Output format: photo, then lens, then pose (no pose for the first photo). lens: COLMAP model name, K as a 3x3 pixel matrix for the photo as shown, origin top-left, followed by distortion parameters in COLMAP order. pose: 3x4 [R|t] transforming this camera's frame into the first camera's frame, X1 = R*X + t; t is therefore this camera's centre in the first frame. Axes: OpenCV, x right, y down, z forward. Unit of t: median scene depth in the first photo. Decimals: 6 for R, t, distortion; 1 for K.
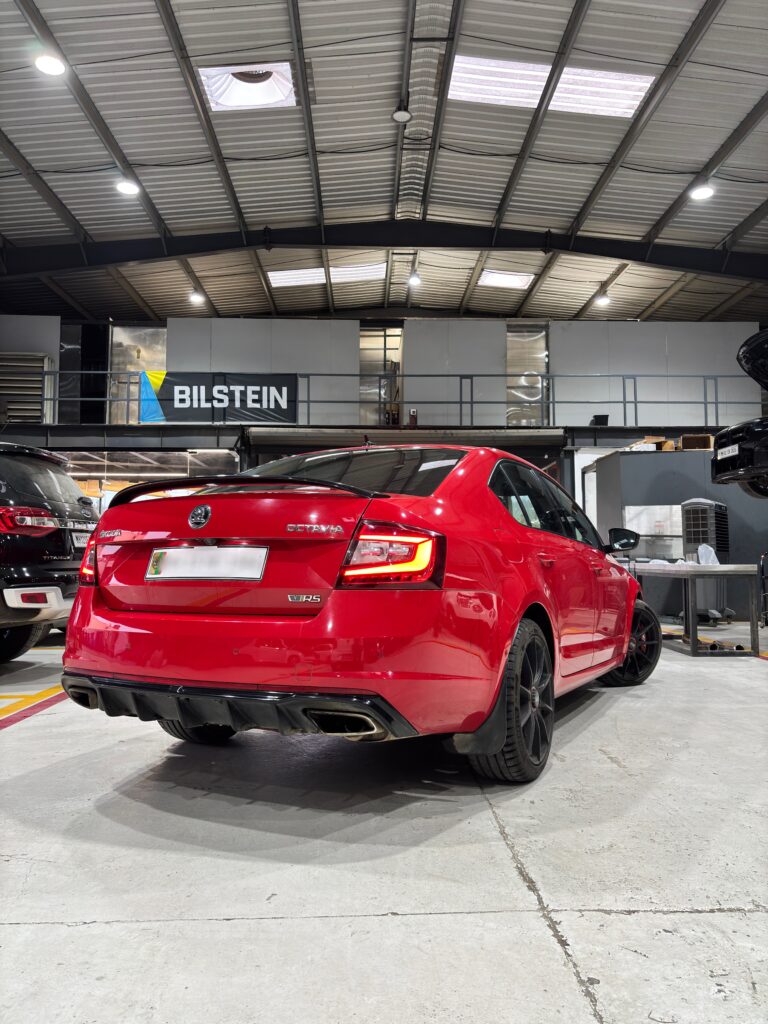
lens RADIAL K [[833.5, 0, 384.0], [0, 833.5, 512.0], [0, 0, 1]] dist [0.094141, 0.002983]
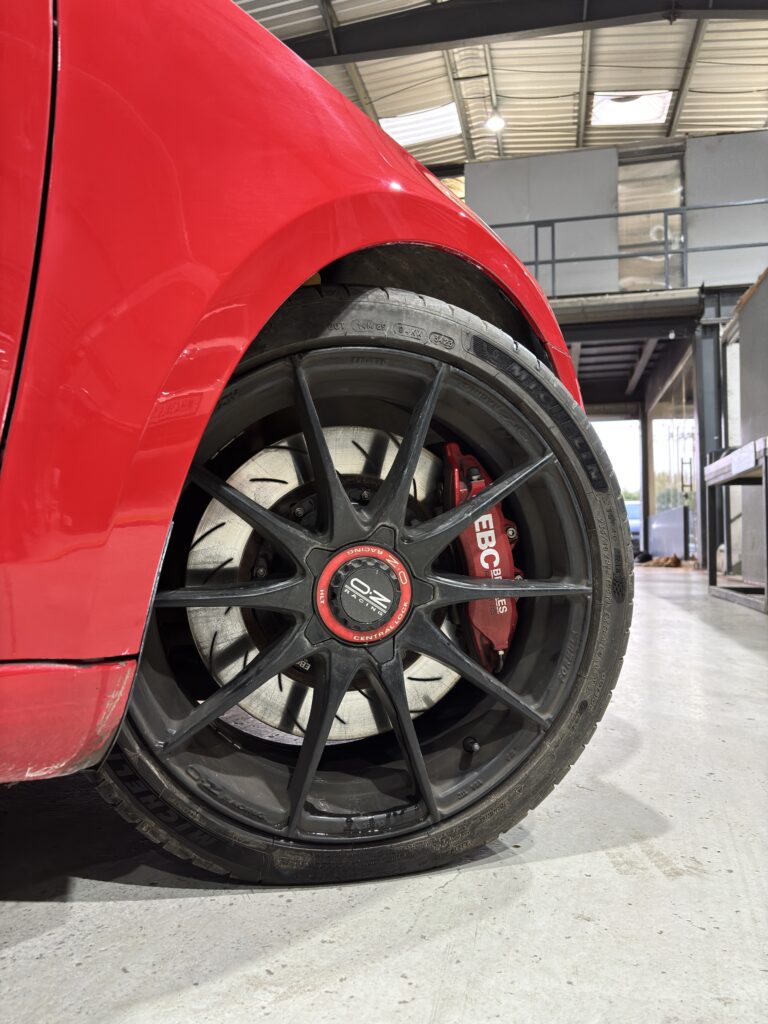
lens RADIAL K [[833.5, 0, 384.0], [0, 833.5, 512.0], [0, 0, 1]] dist [0.094141, 0.002983]
pose [[0.975719, -0.020944, -0.218023, 0.115692], [0.026955, 0.999333, 0.024632, 0.049074], [0.217361, -0.029910, 0.975633, 0.303681]]
